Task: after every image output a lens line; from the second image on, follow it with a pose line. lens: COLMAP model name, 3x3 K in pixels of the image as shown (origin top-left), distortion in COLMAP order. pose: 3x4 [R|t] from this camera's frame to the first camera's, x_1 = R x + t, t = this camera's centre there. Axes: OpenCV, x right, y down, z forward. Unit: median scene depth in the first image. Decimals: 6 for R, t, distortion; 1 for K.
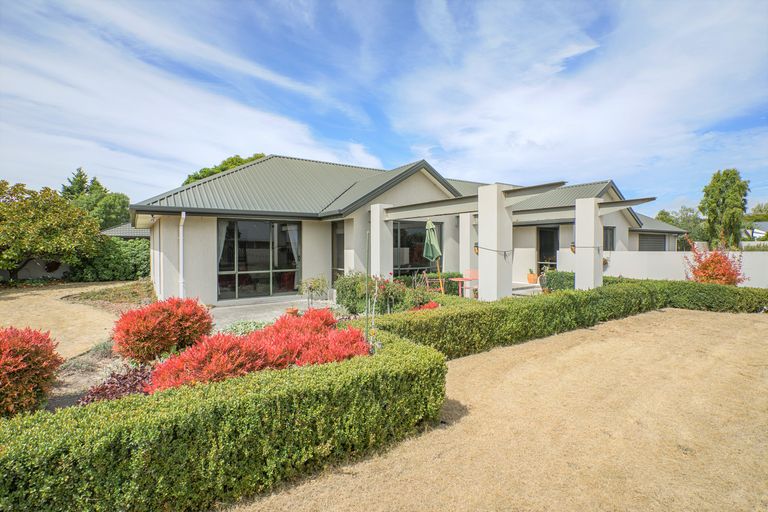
lens RADIAL K [[374.2, 0, 432.0], [0, 374.2, 234.0], [0, 0, 1]] dist [0.002100, 0.000650]
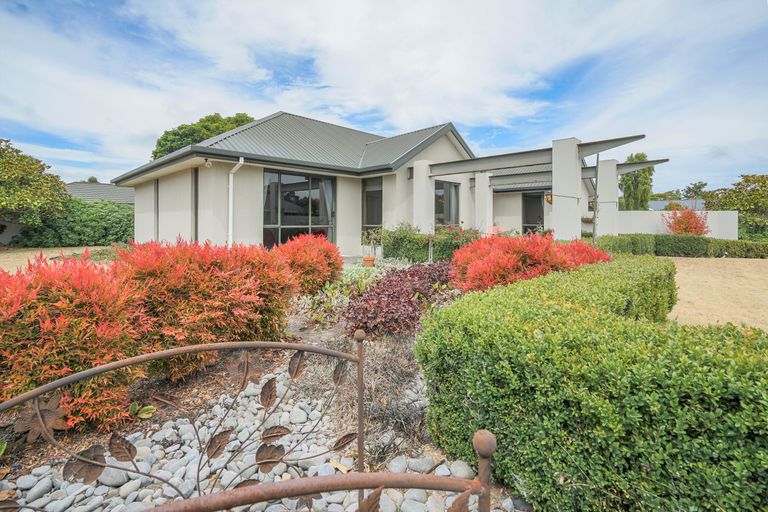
lens RADIAL K [[363.0, 0, 385.2], [0, 363.0, 216.0], [0, 0, 1]] dist [-0.000289, 0.000323]
pose [[0.979377, 0.006425, 0.201938, -0.413829], [-0.003747, 0.999900, -0.013638, 0.081764], [-0.202005, 0.012600, 0.979303, 0.036068]]
